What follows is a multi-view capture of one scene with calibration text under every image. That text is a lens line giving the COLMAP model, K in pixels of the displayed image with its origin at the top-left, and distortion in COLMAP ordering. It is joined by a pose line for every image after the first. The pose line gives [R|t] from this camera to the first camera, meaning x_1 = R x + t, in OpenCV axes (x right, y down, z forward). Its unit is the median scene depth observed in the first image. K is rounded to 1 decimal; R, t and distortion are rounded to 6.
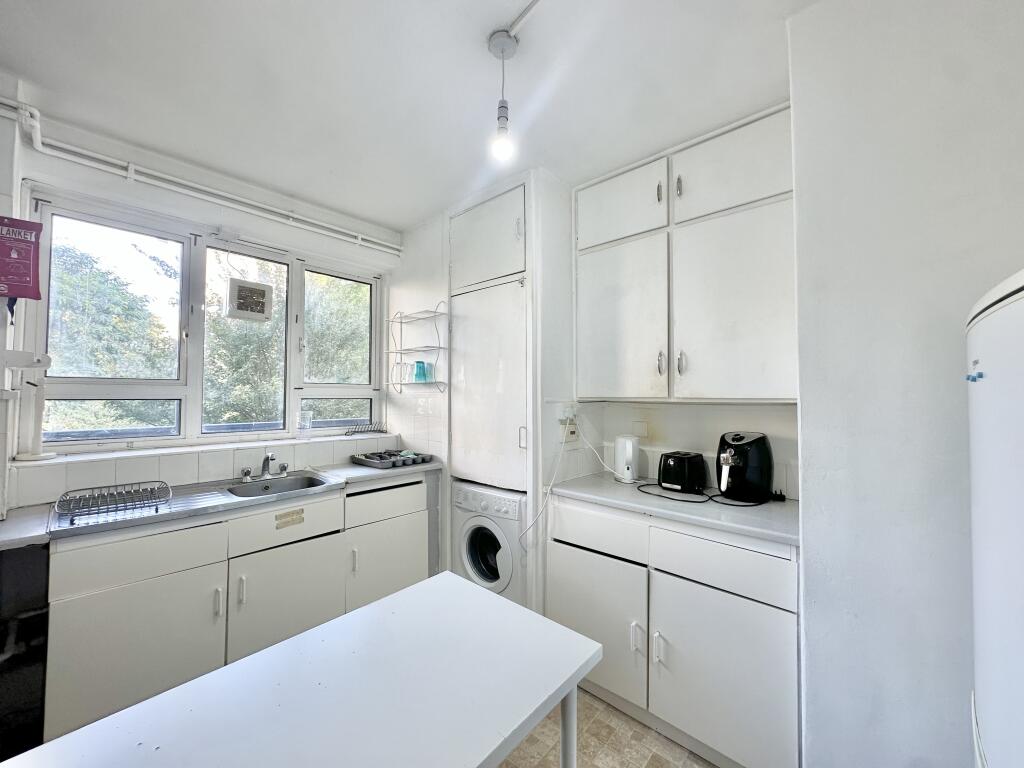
lens RADIAL K [[406.5, 0, 515.3], [0, 406.5, 383.9], [0, 0, 1]] dist [-0.003415, 0.000644]
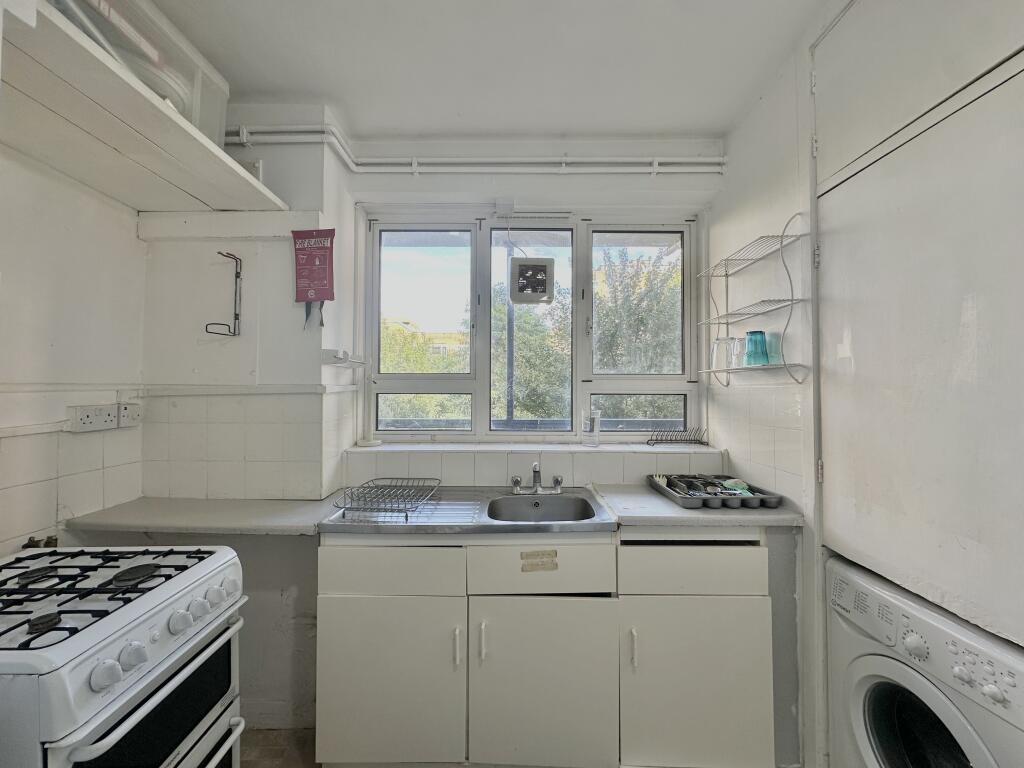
lens RADIAL K [[406.5, 0, 514.0], [0, 406.5, 383.8], [0, 0, 1]] dist [-0.003415, 0.000644]
pose [[0.666694, -0.012013, -0.745235, -0.034368], [0.020793, 0.999781, 0.002485, 0.012204], [0.745041, -0.017153, 0.666798, 0.372477]]
